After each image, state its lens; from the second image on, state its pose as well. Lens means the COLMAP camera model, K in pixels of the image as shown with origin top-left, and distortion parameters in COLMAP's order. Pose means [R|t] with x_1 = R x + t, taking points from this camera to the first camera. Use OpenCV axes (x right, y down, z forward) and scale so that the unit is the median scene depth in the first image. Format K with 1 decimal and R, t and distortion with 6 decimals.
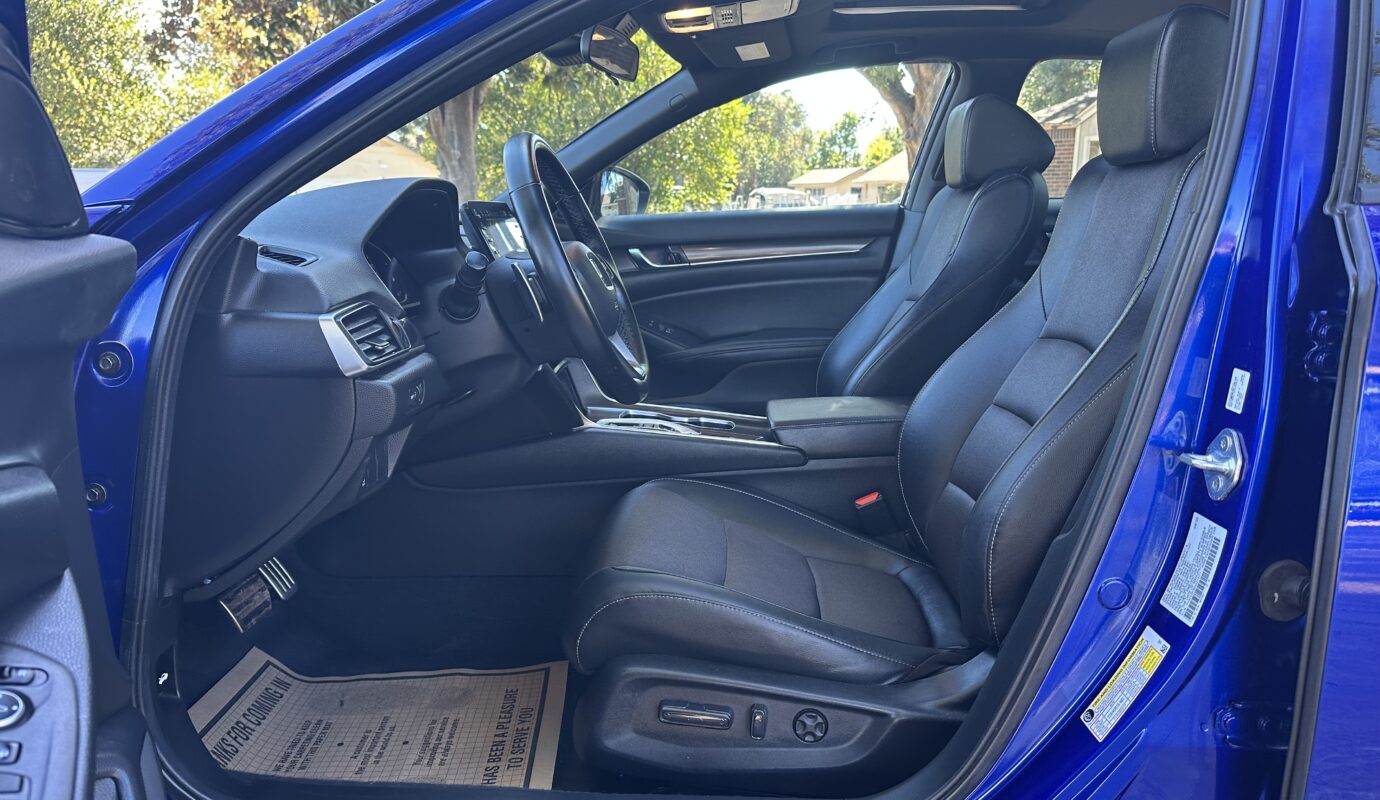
lens RADIAL K [[958.2, 0, 674.8], [0, 958.2, 397.6], [0, 0, 1]] dist [0.057342, -0.053095]
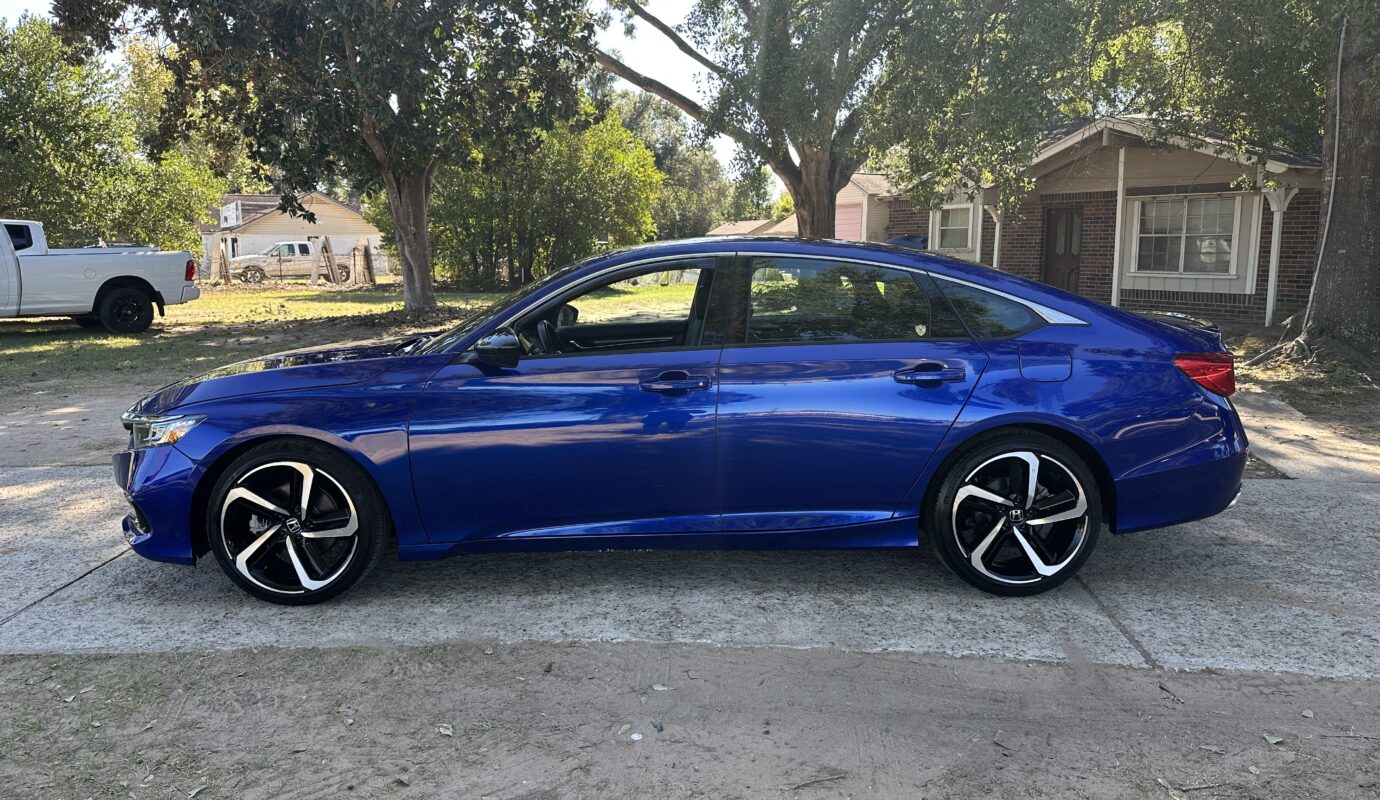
lens RADIAL K [[958.2, 0, 674.8], [0, 958.2, 397.6], [0, 0, 1]] dist [0.057342, -0.053095]
pose [[0.997043, -0.026255, 0.072219, 0.002932], [0.029358, 0.998676, -0.042250, 0.007147], [-0.071014, 0.044245, 0.996494, -0.110434]]
